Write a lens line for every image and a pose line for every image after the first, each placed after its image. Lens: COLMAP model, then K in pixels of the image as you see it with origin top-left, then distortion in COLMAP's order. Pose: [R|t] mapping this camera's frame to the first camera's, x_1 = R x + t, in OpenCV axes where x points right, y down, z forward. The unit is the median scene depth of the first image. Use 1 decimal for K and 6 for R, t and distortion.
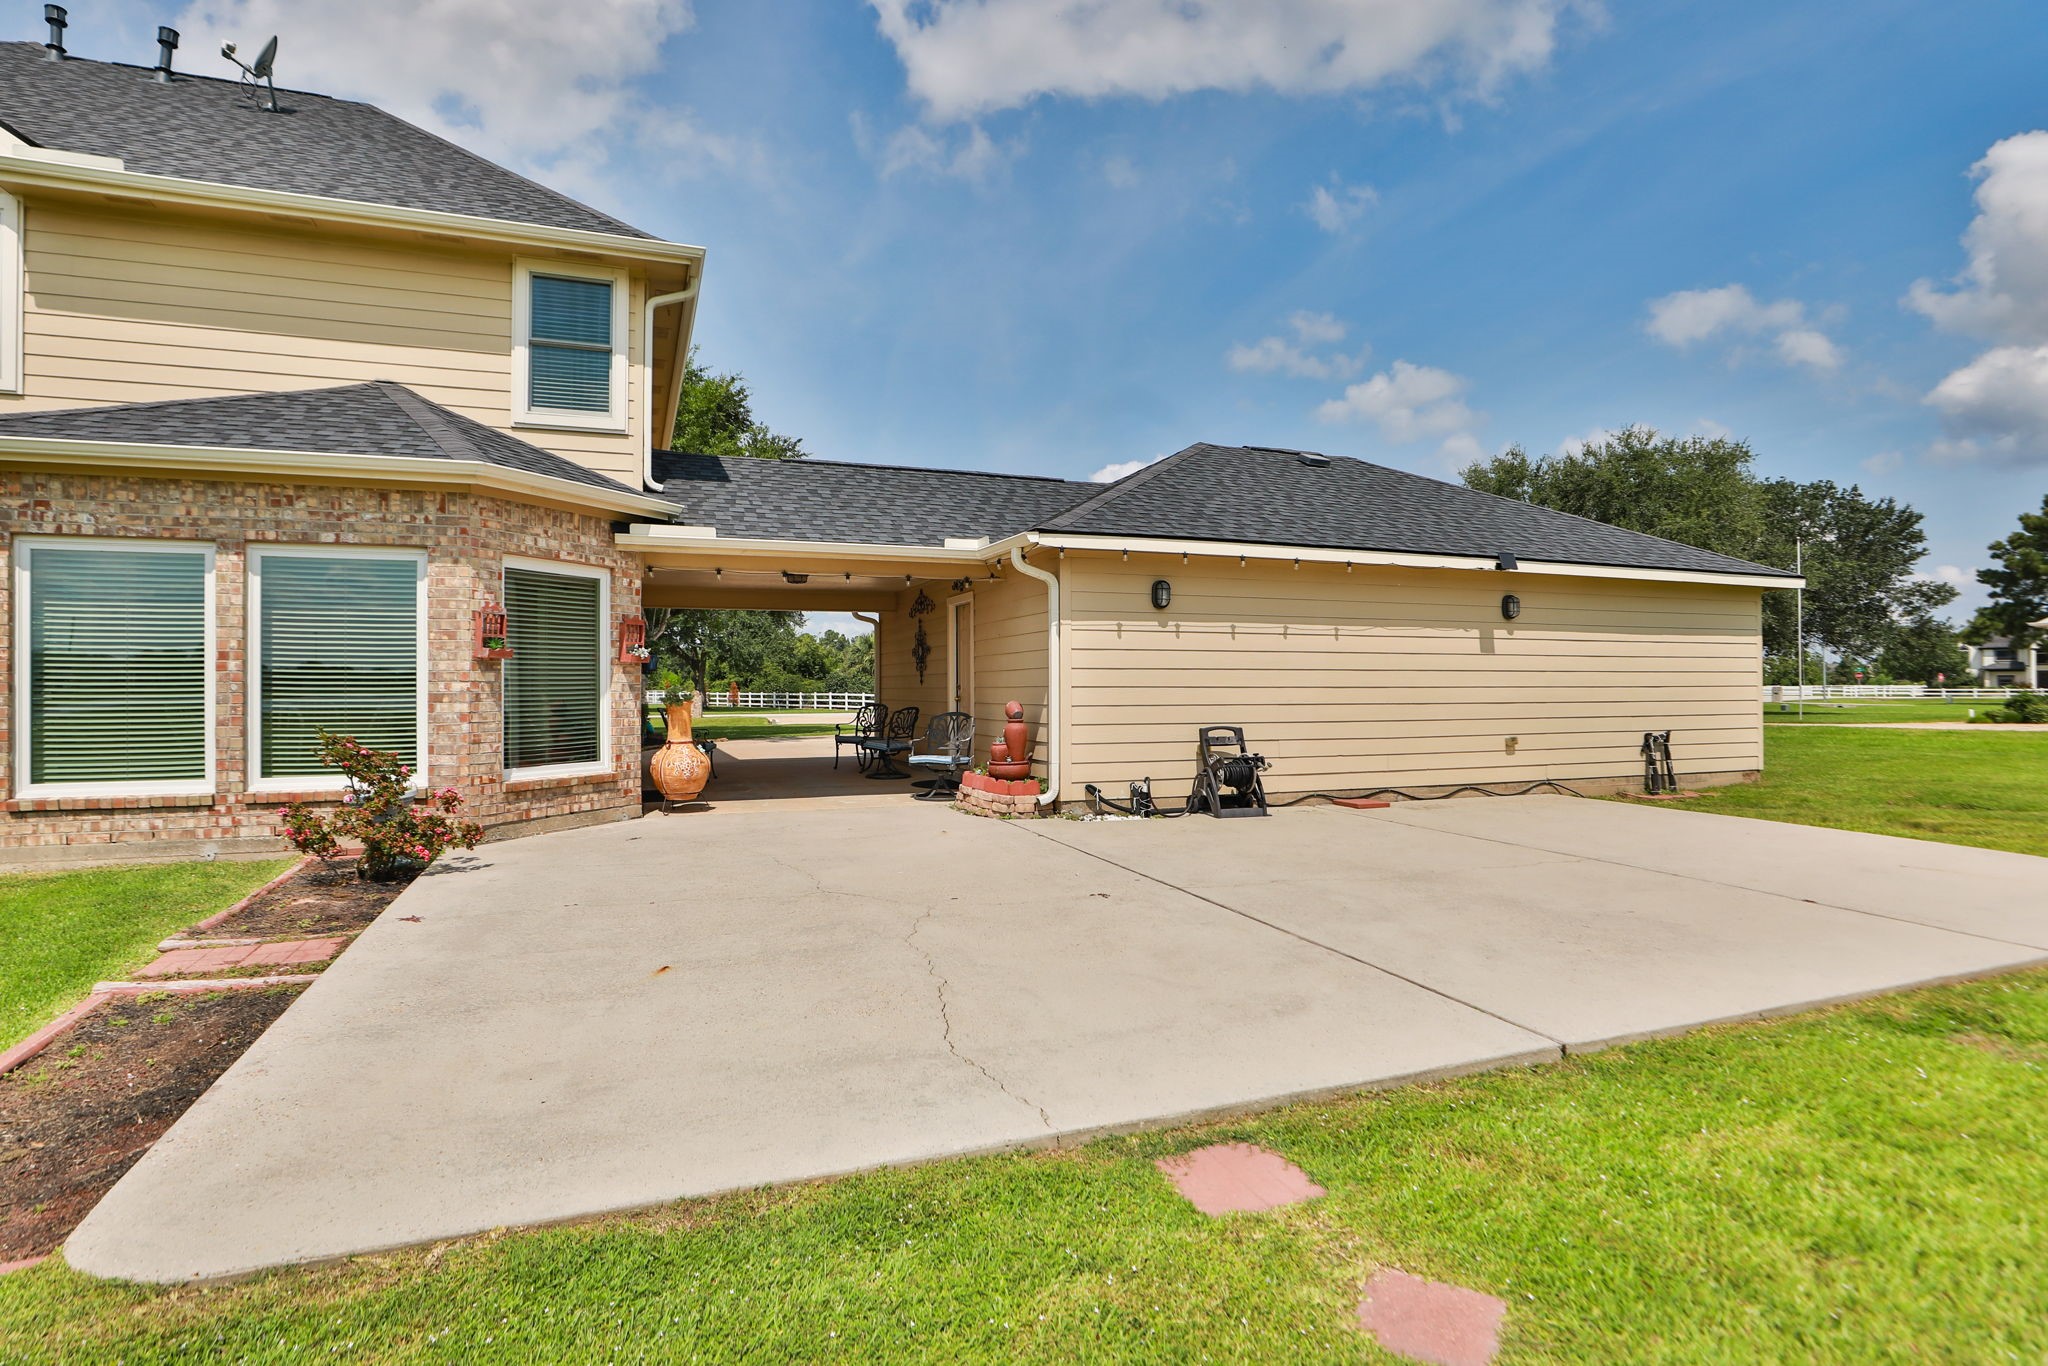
lens RADIAL K [[1019.3, 0, 1024.0], [0, 1019.3, 683.0], [0, 0, 1]] dist [-0.025599, 0.000263]
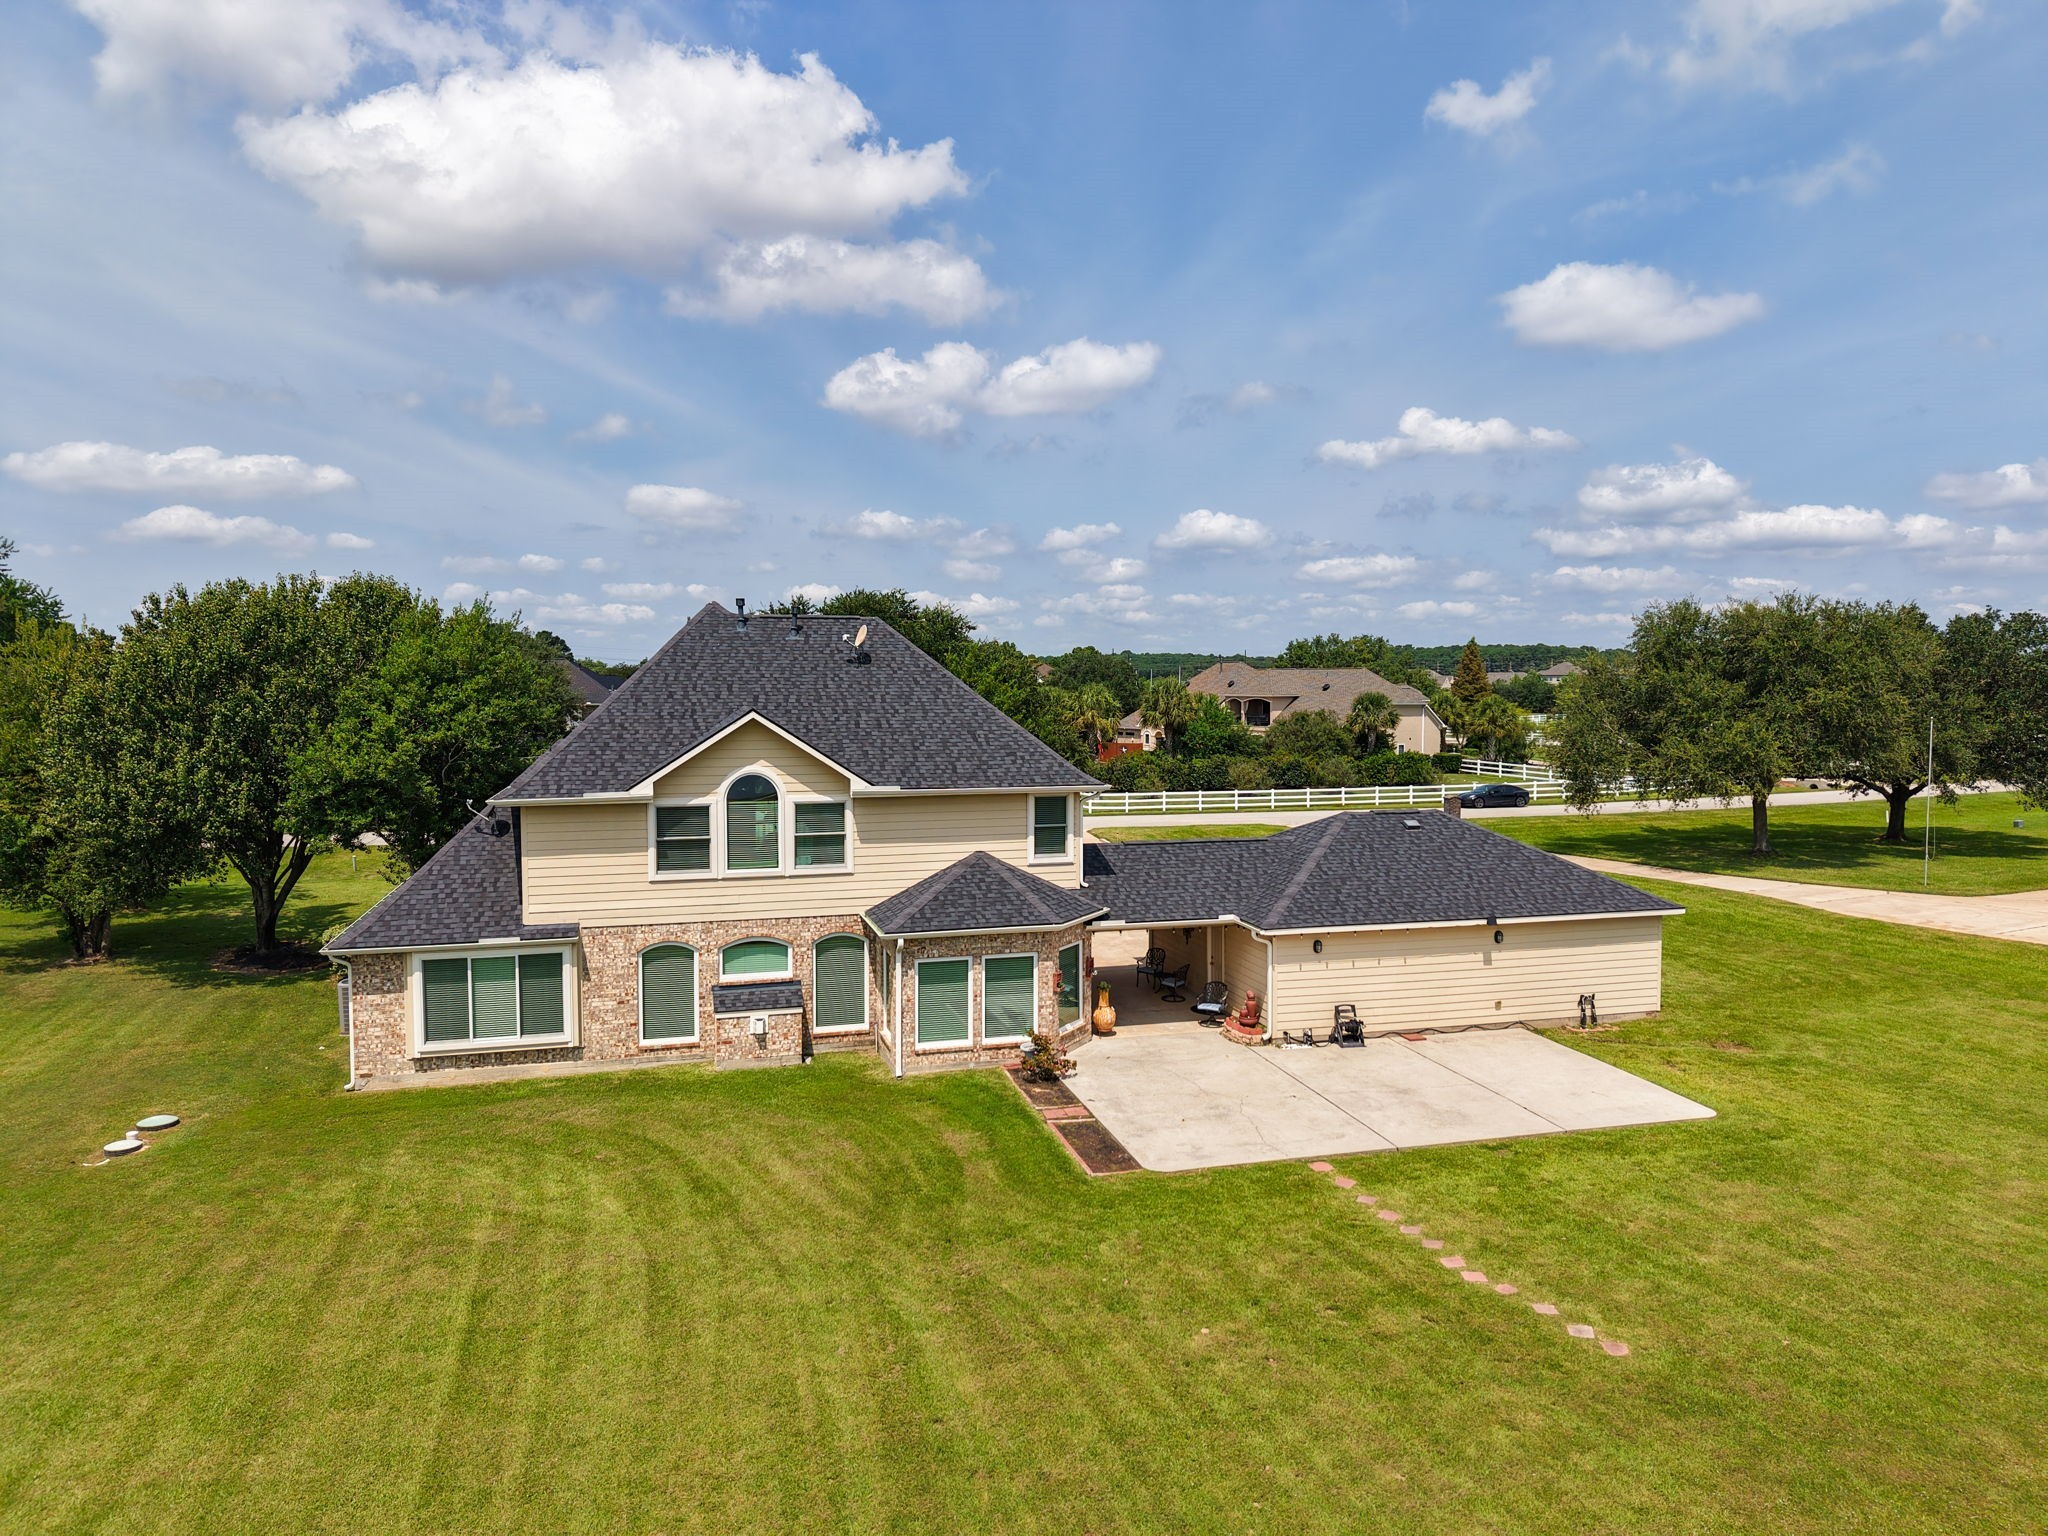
lens RADIAL K [[1337.4, 0, 1034.4], [0, 1337.4, 765.3], [0, 0, 1]] dist [0.052626, -0.080175]
pose [[0.995376, 0.009332, -0.095596, -0.209431], [-0.002331, 0.997323, 0.073090, -0.697721], [0.096023, -0.072529, 0.992733, -1.959045]]
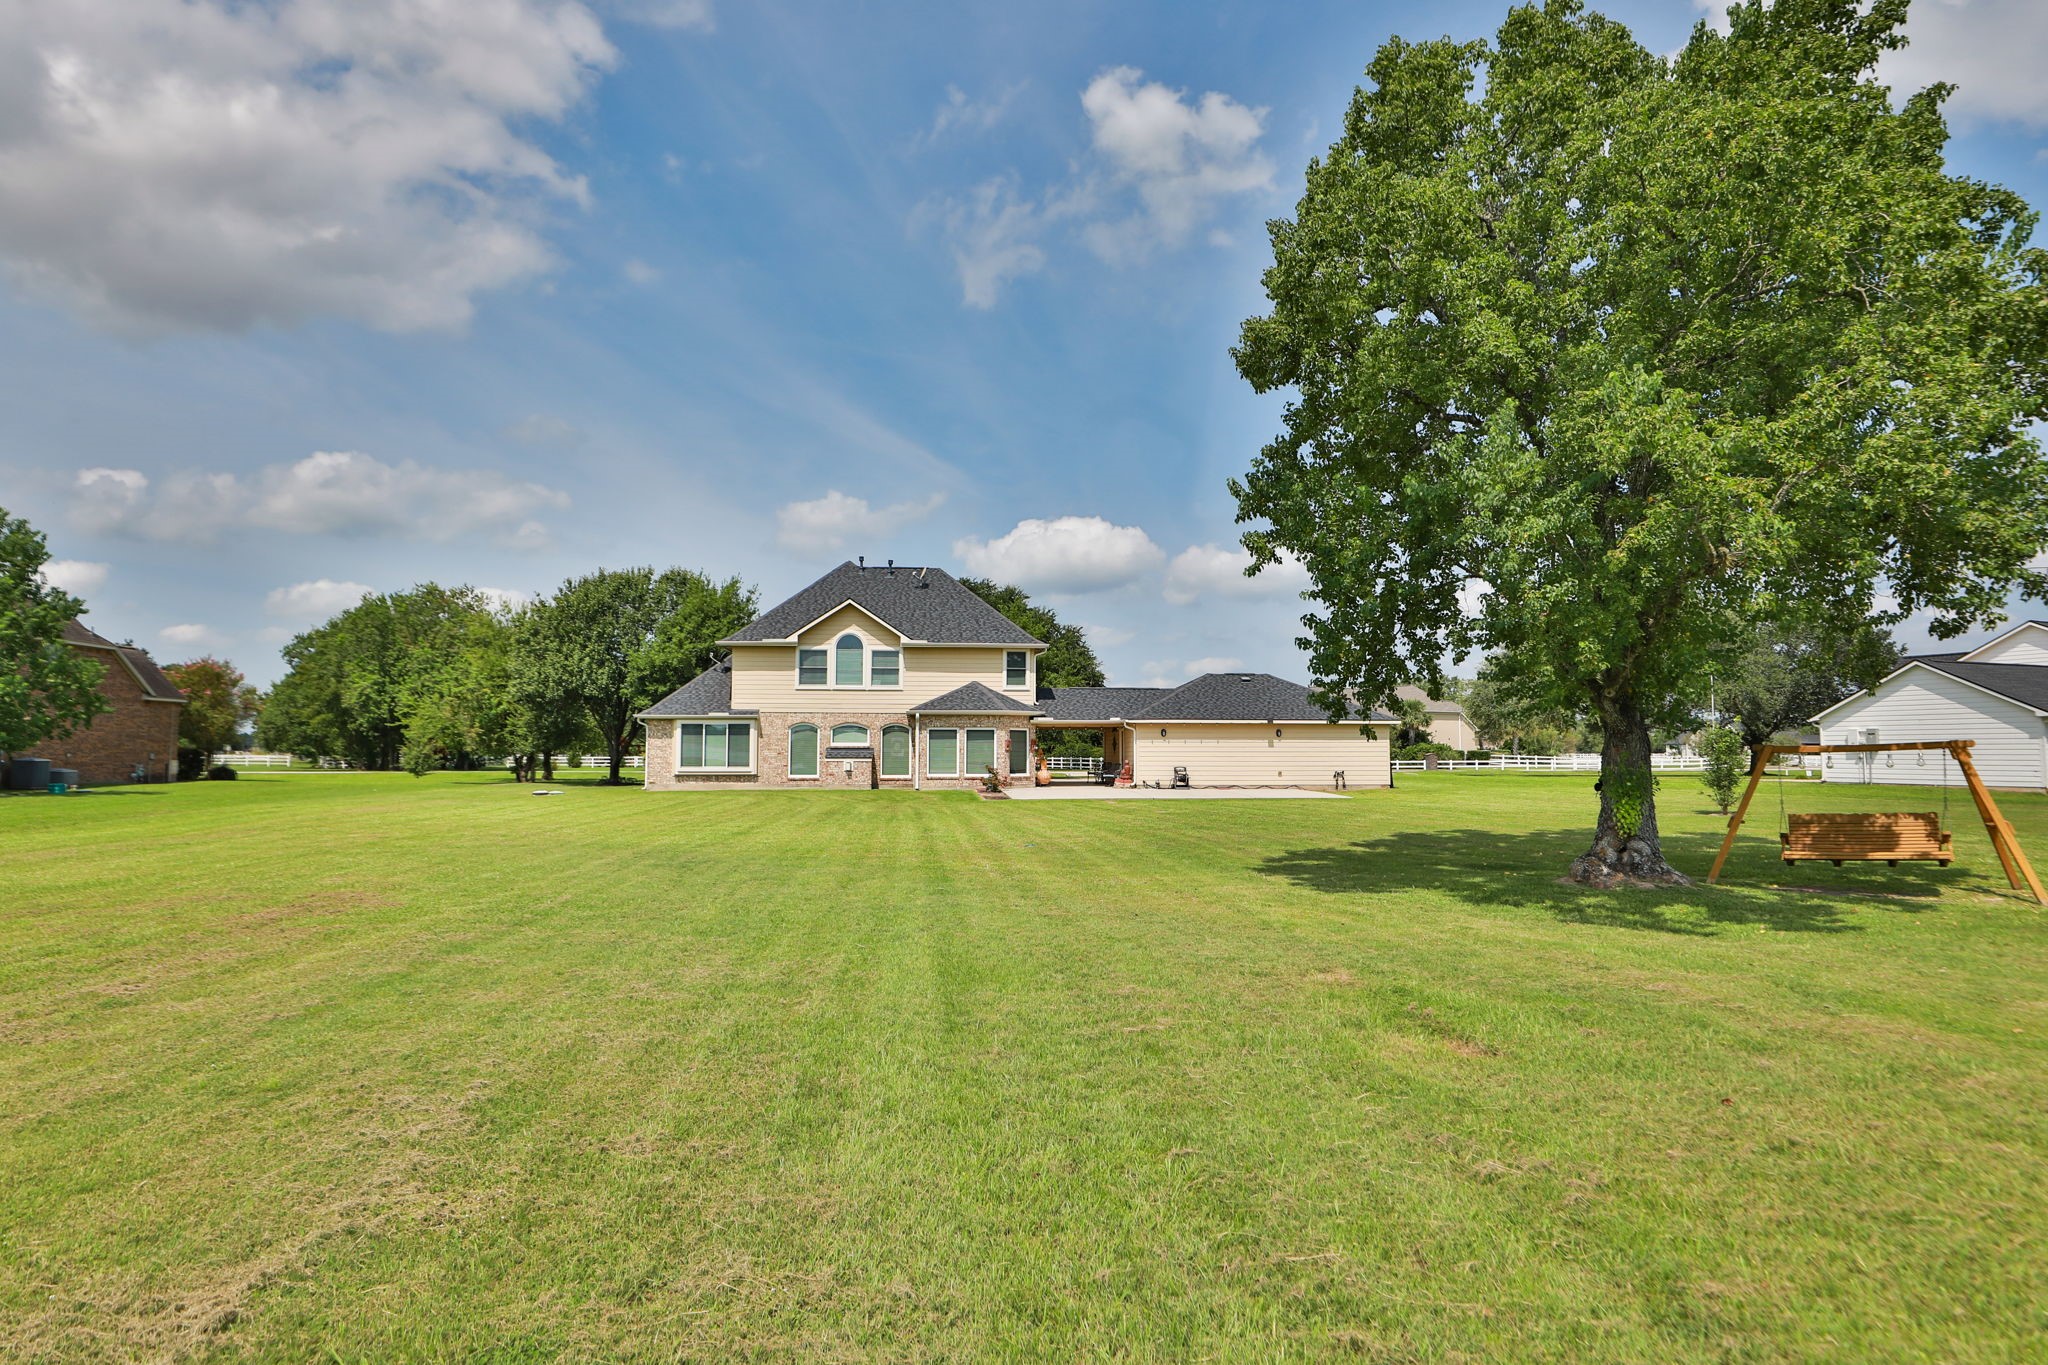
lens RADIAL K [[1137.1, 0, 1022.9], [0, 1137.1, 700.7], [0, 0, 1]] dist [-0.019394, -0.000248]
pose [[0.959554, -0.008623, -0.281394, 0.835925], [-0.002988, 0.999162, -0.040809, -0.029984], [0.281510, 0.039999, 0.958724, -3.296128]]
